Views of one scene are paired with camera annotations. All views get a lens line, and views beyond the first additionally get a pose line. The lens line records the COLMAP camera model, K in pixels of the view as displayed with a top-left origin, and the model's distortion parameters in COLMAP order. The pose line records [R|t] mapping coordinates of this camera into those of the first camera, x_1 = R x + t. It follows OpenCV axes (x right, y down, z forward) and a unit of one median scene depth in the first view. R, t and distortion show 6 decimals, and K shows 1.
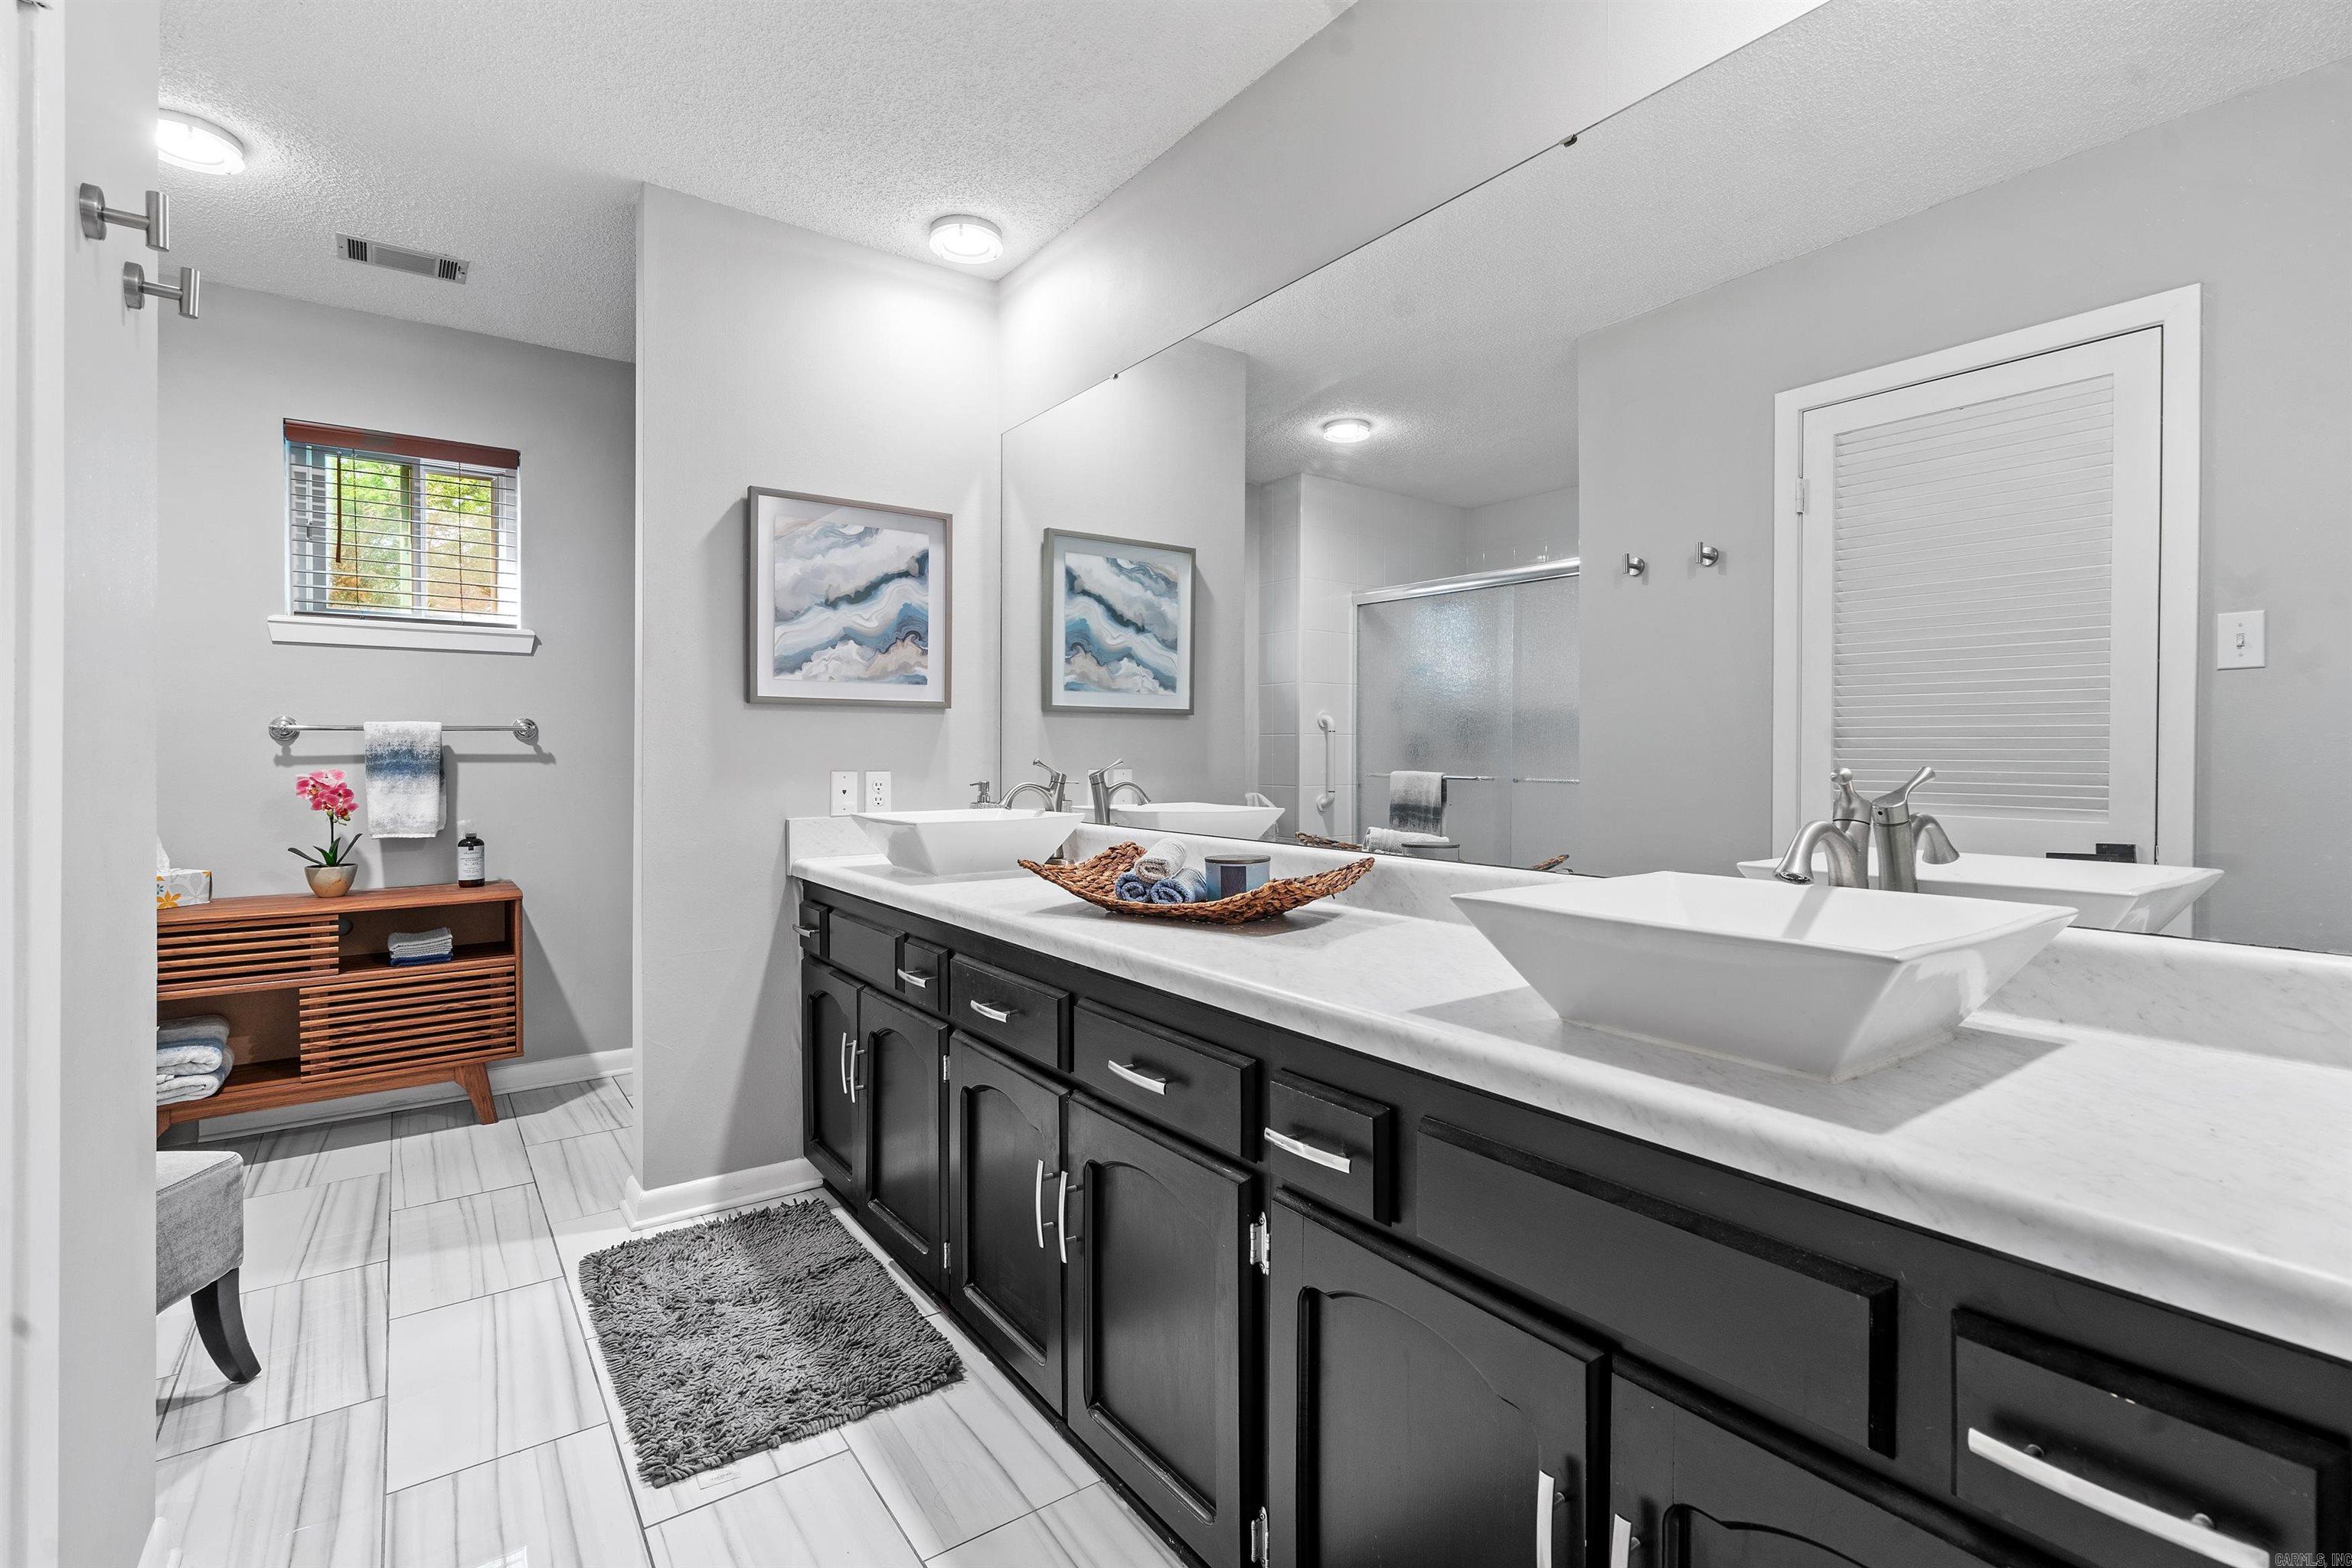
lens RADIAL K [[1051.4, 0, 1146.2], [0, 1051.4, 750.3], [0, 0, 1]] dist [-0.002792, -0.000657]
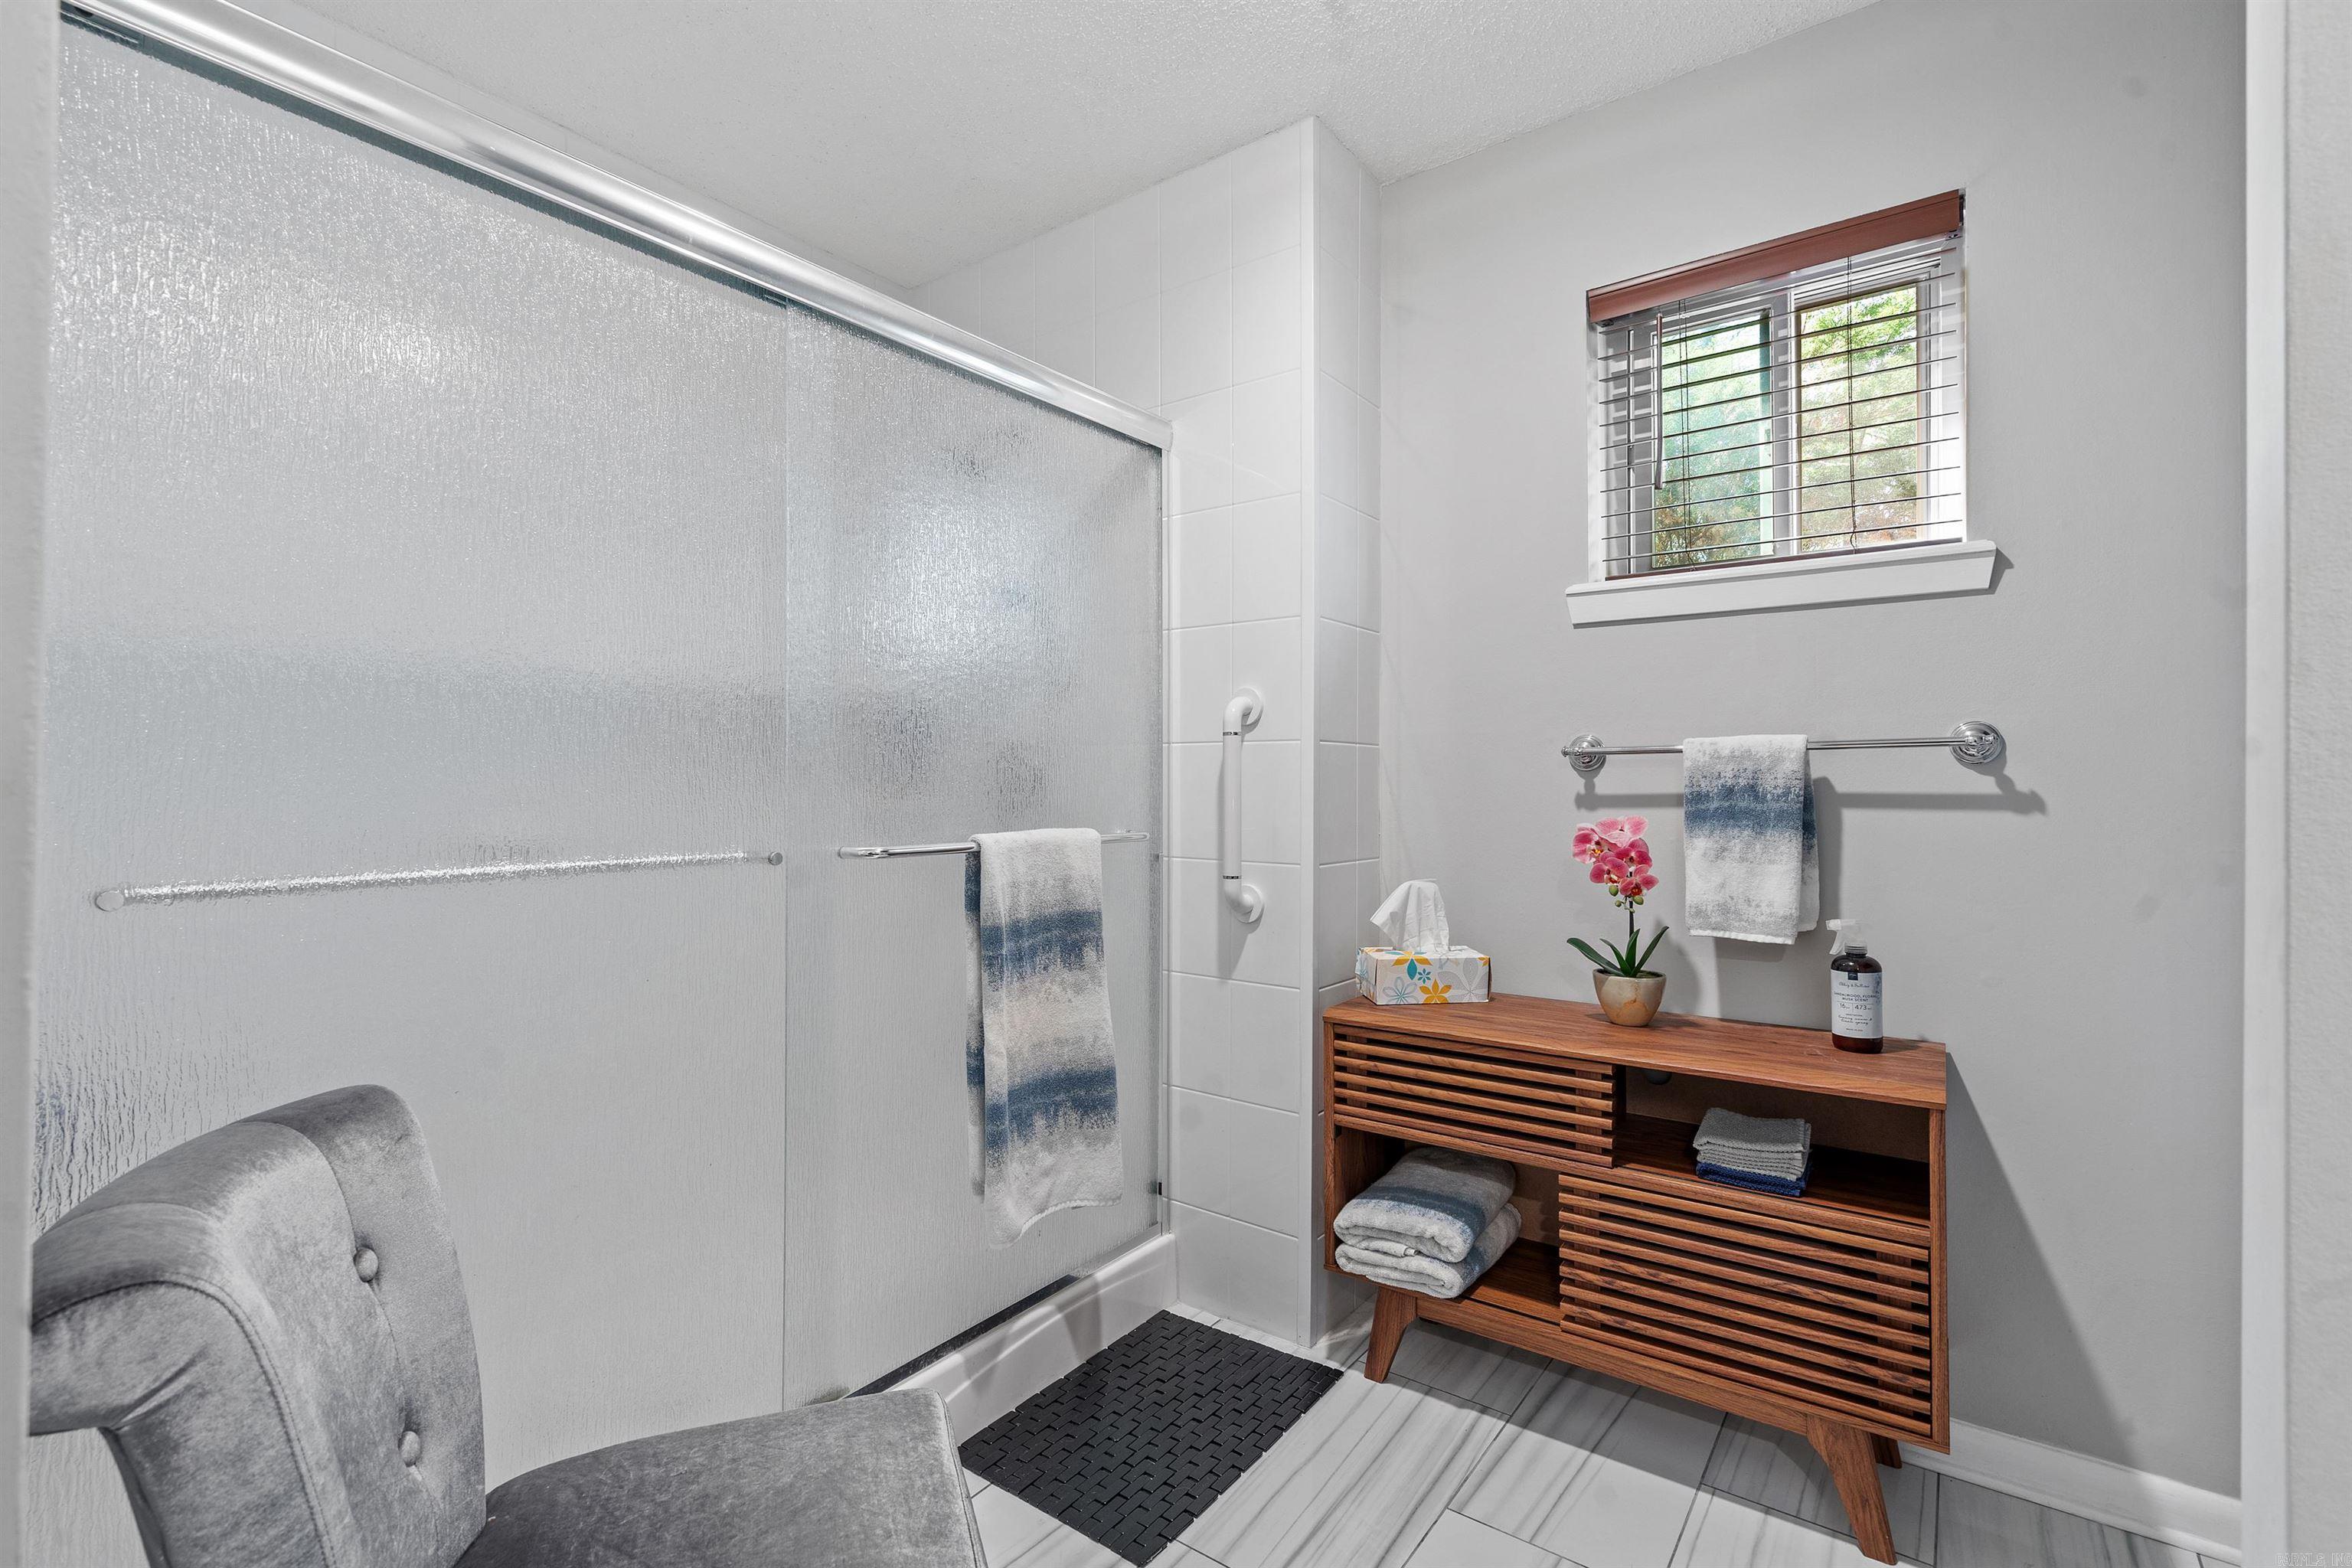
lens RADIAL K [[1081.8, 0, 1167.6], [0, 1081.8, 779.3], [0, 0, 1]] dist [-0.001974, -0.000158]
pose [[0.315225, -0.005558, -0.949001, -0.252382], [-0.001408, 0.999979, -0.006325, 0.000690], [0.949016, 0.003330, 0.315210, 0.527572]]
